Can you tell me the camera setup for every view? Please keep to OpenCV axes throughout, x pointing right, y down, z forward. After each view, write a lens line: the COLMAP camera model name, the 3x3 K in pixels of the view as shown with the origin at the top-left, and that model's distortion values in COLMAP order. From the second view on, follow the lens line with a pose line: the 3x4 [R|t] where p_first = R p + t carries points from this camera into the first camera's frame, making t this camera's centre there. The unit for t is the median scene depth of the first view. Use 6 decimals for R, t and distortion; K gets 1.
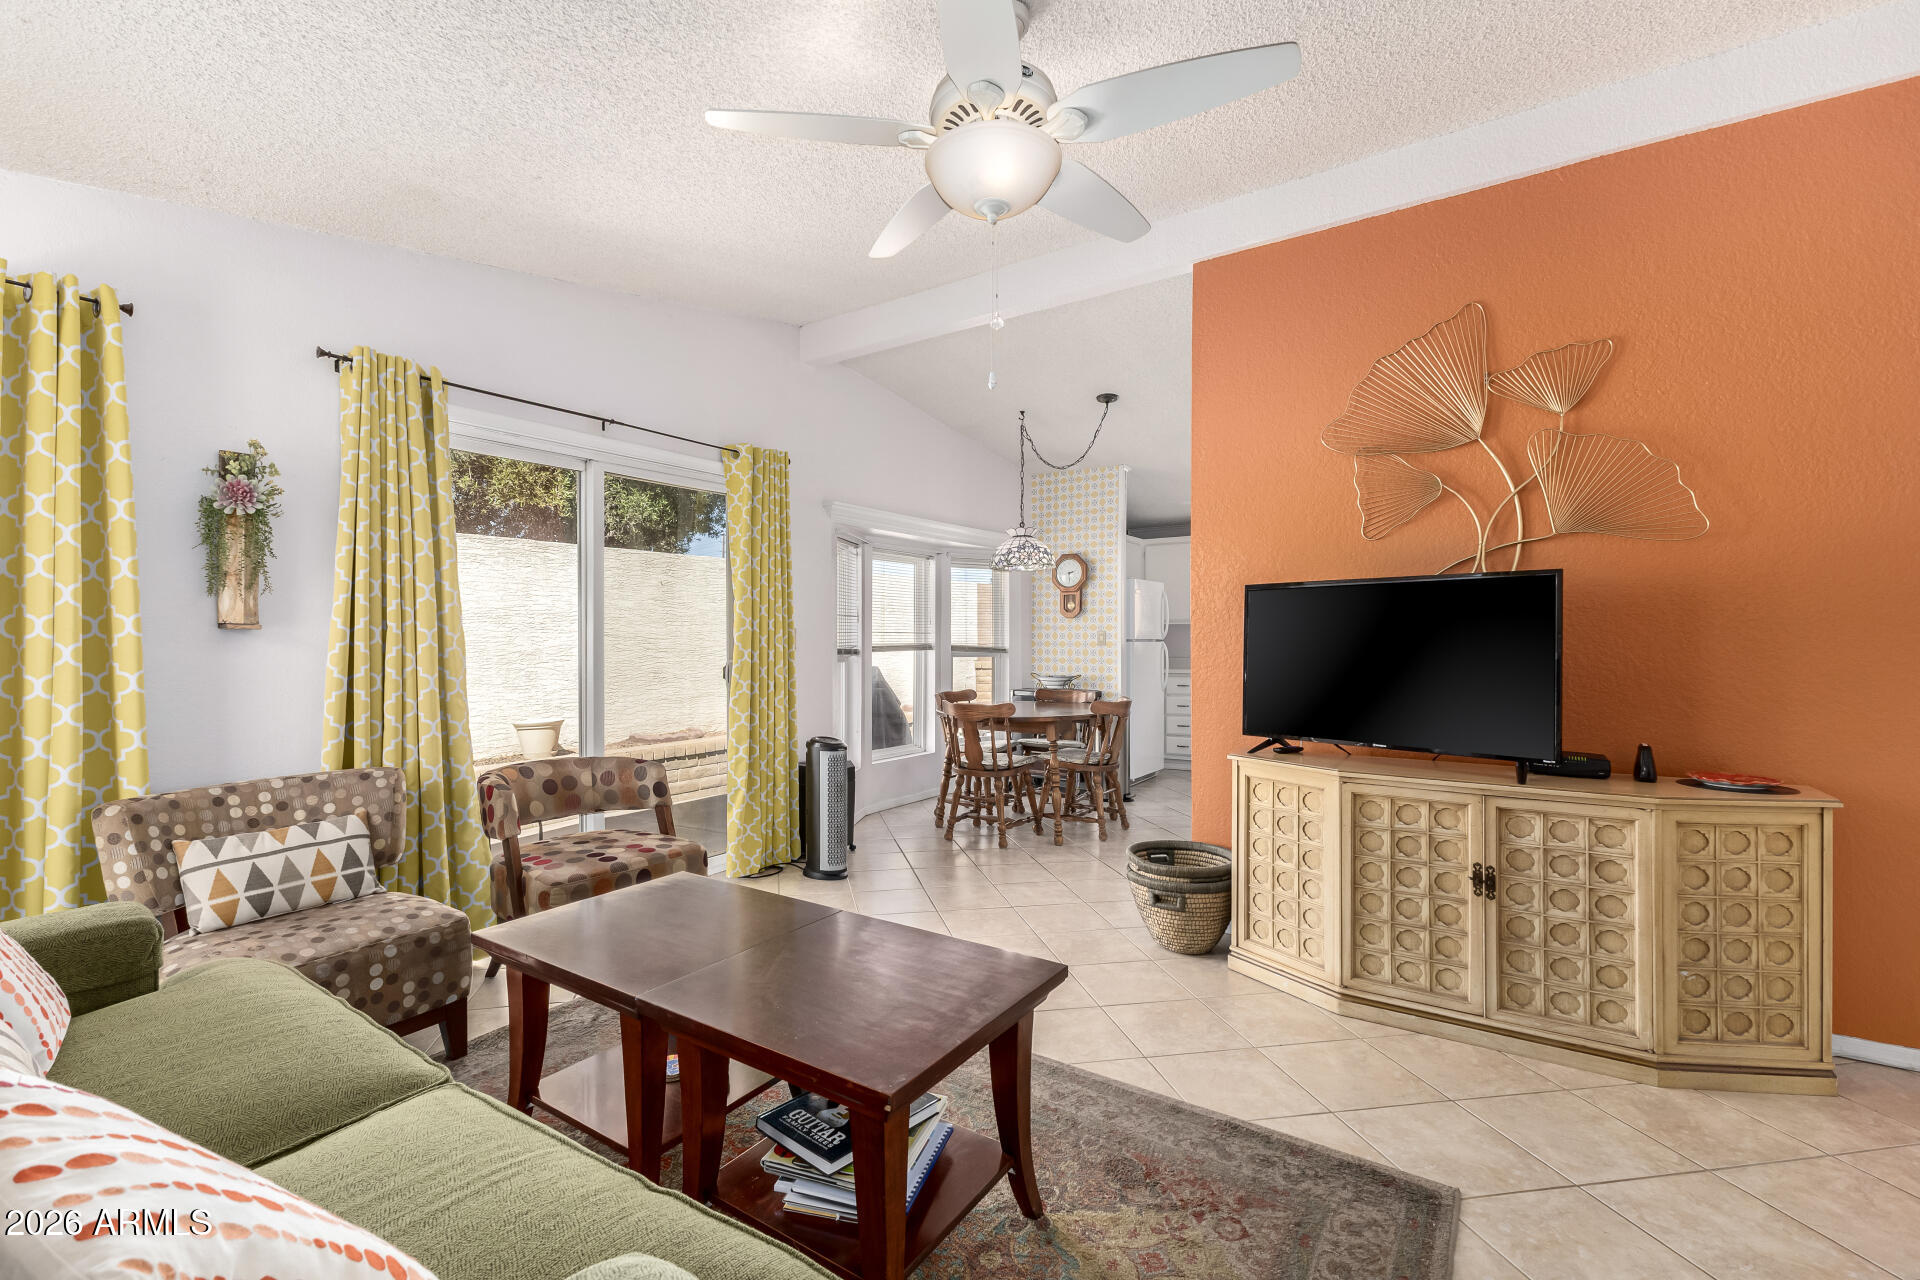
lens RADIAL K [[832.9, 0, 913.7], [0, 832.9, 637.2], [0, 0, 1]] dist [0.001315, 0.000081]
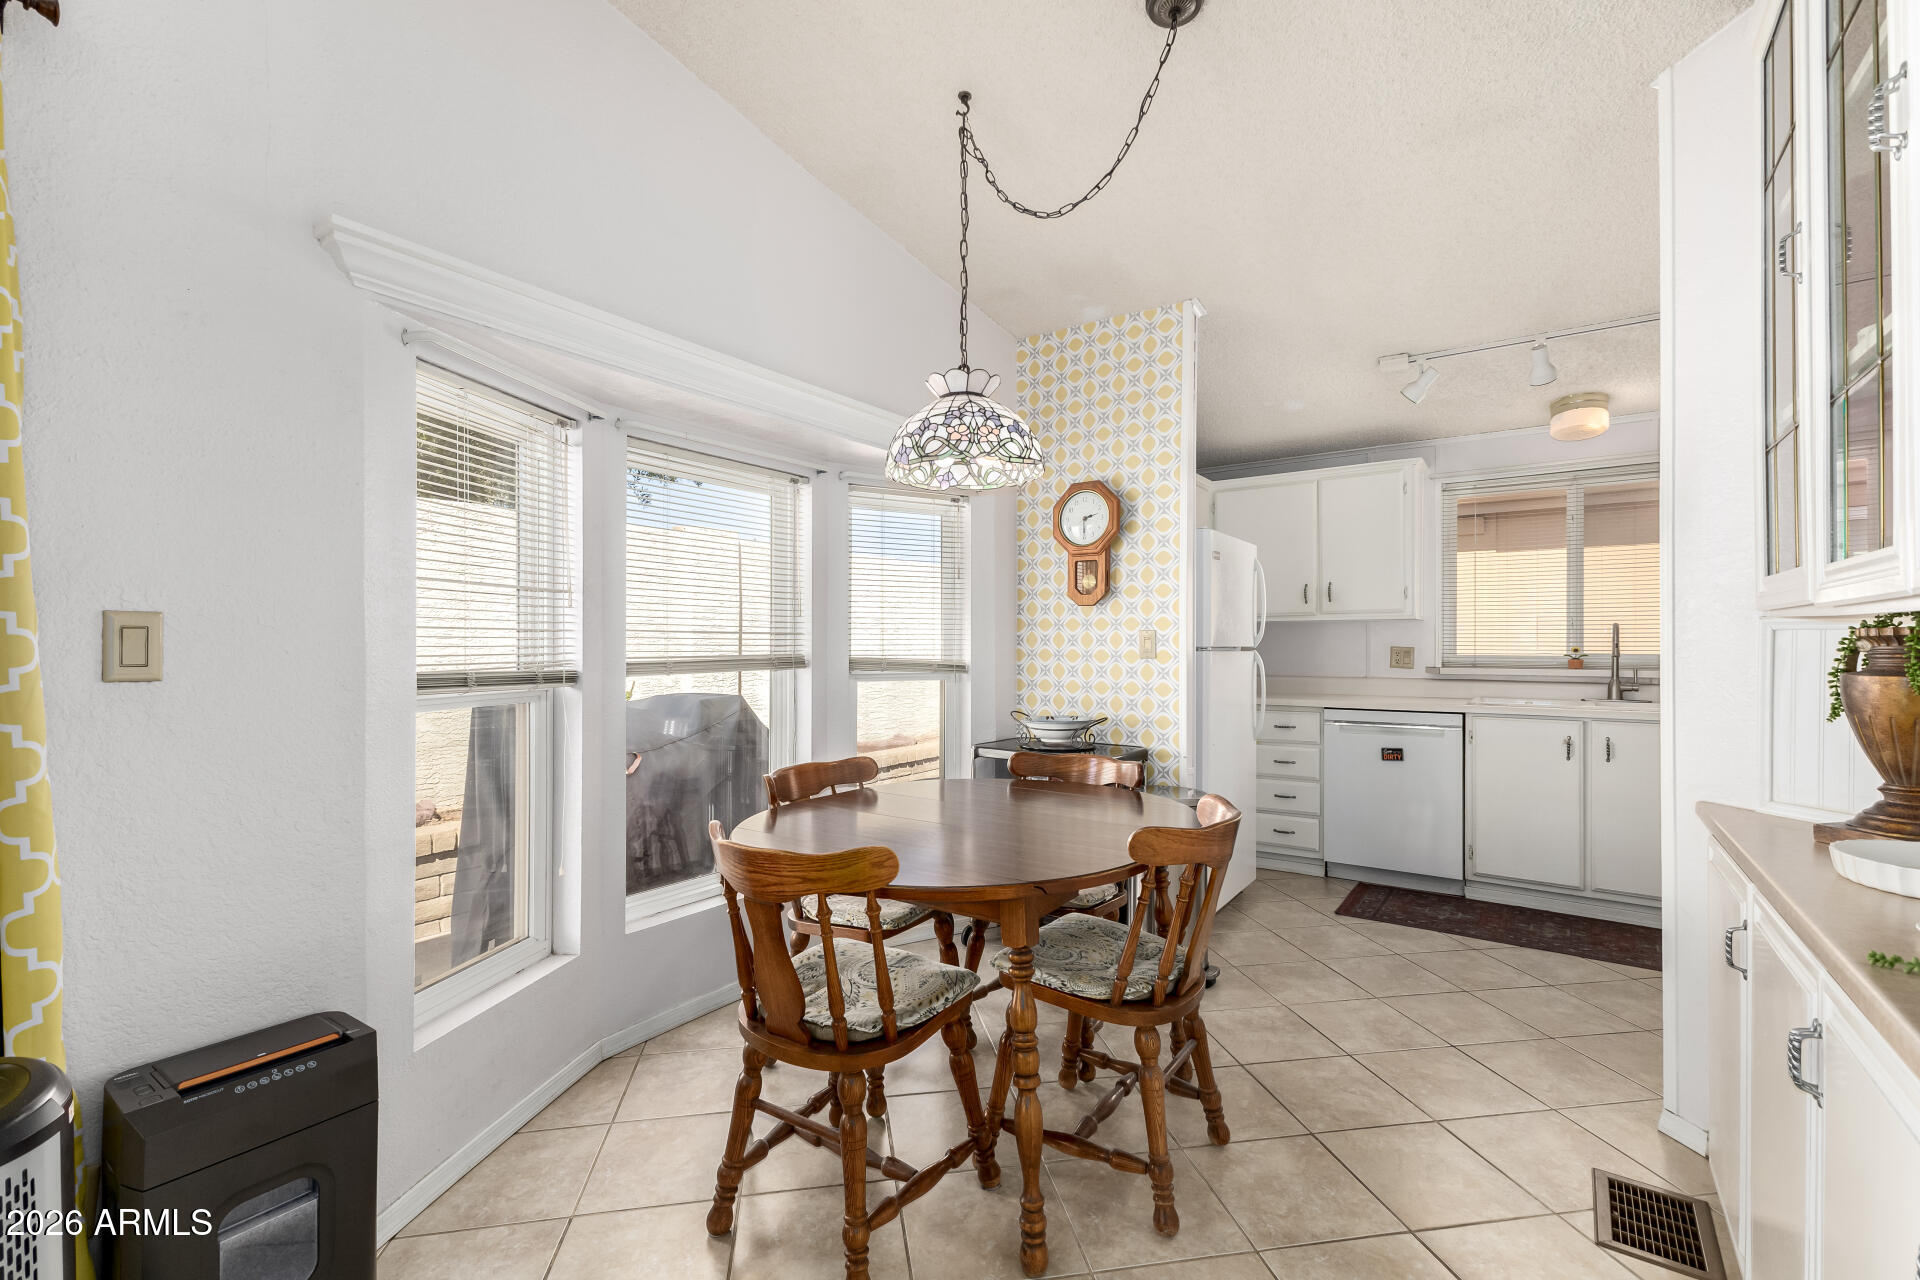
lens RADIAL K [[828.1, 0, 962.7], [0, 828.1, 644.1], [0, 0, 1]] dist [0.011639, 0.000020]
pose [[0.999828, 0.000542, 0.018537, 0.102538], [-0.000558, 0.999999, 0.000884, 0.000490], [-0.018537, -0.000894, 0.999828, 0.493729]]
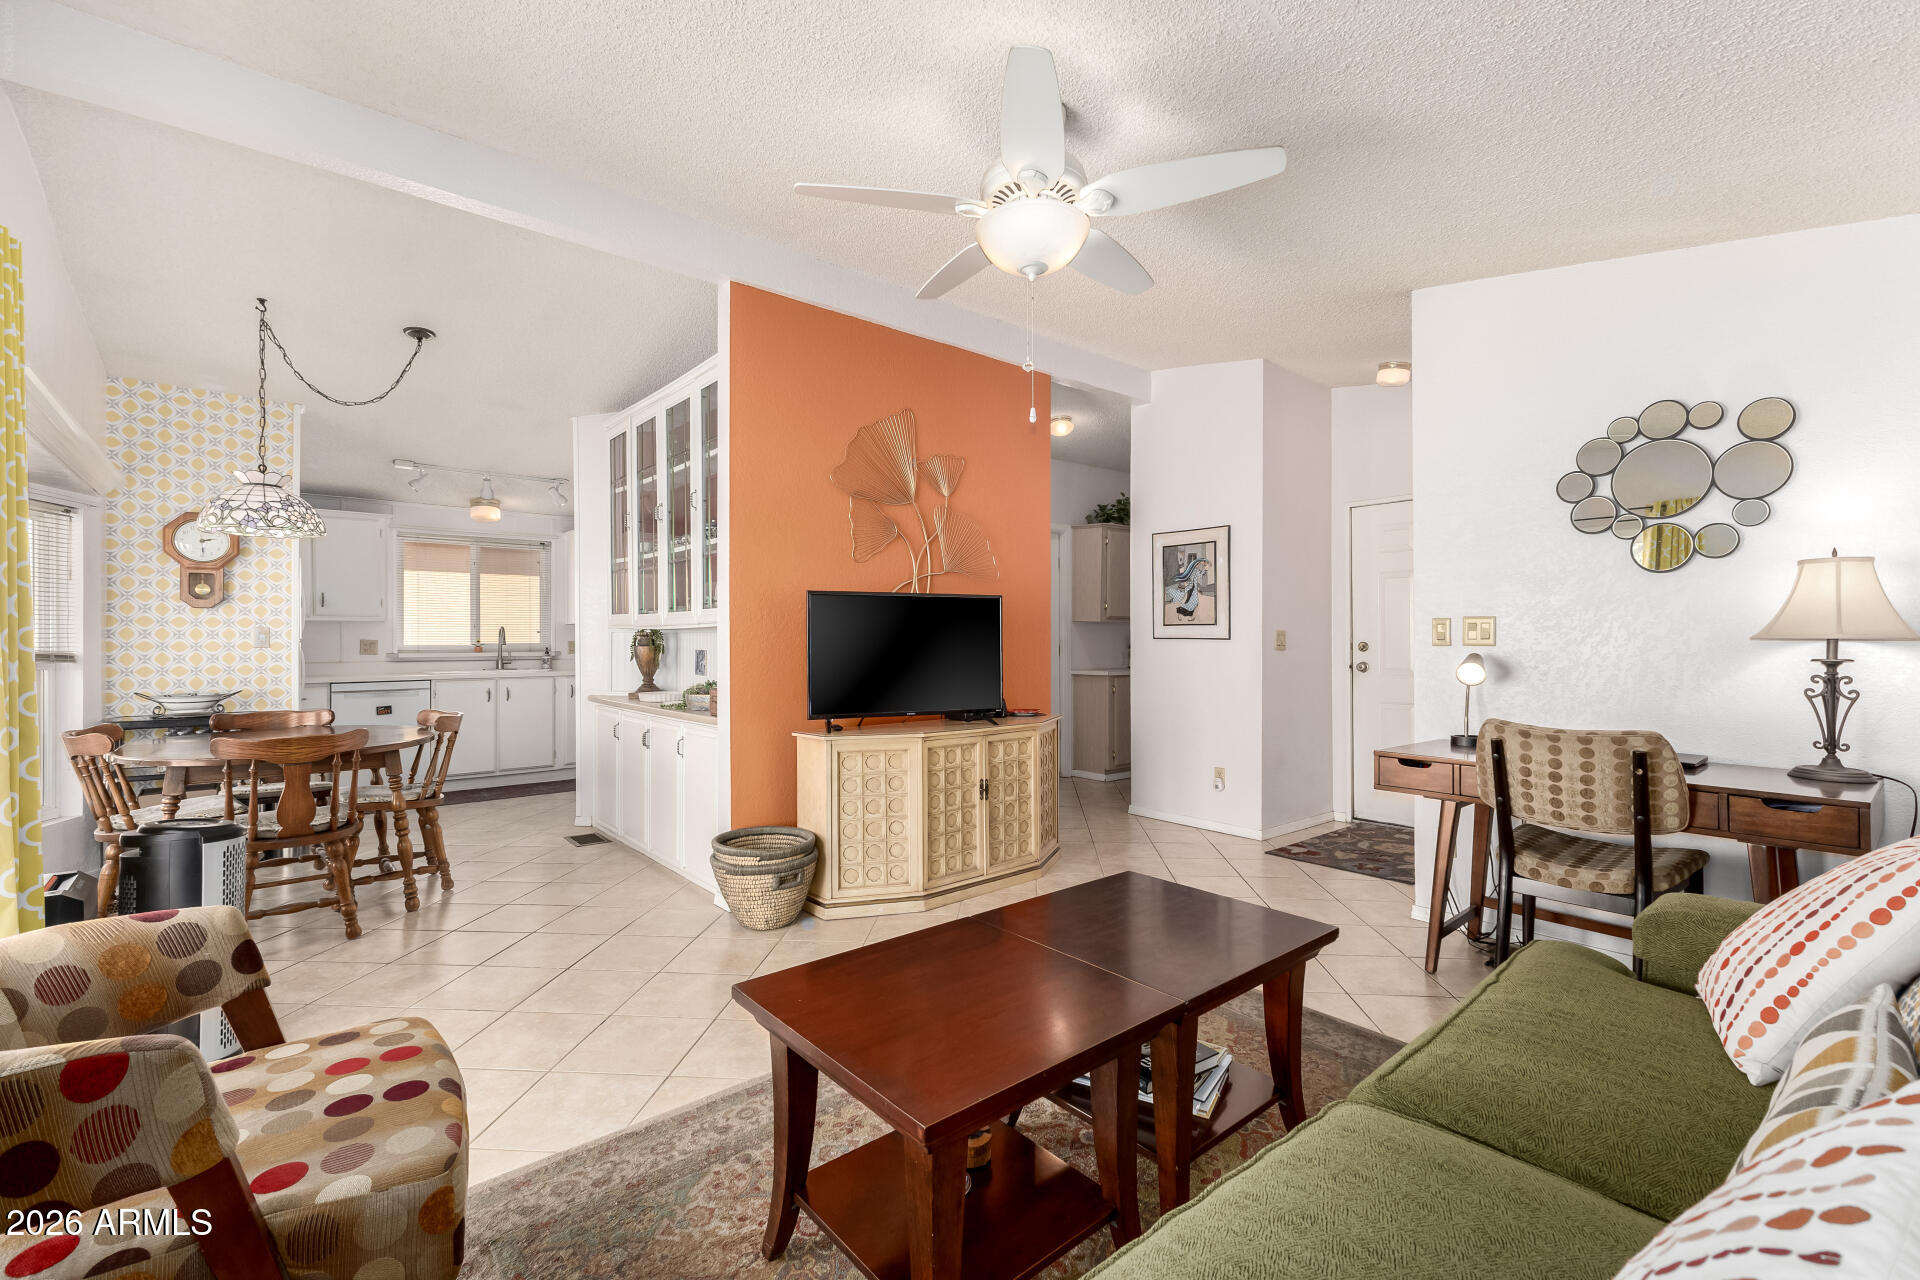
lens RADIAL K [[827.3, 0, 946.5], [0, 827.3, 636.7], [0, 0, 1]] dist [0.013585, 0.000026]
pose [[0.253050, 0.002707, 0.967449, -0.319414], [0.000424, 0.999996, -0.002909, 0.002568], [-0.967453, 0.001147, 0.253048, 0.249346]]
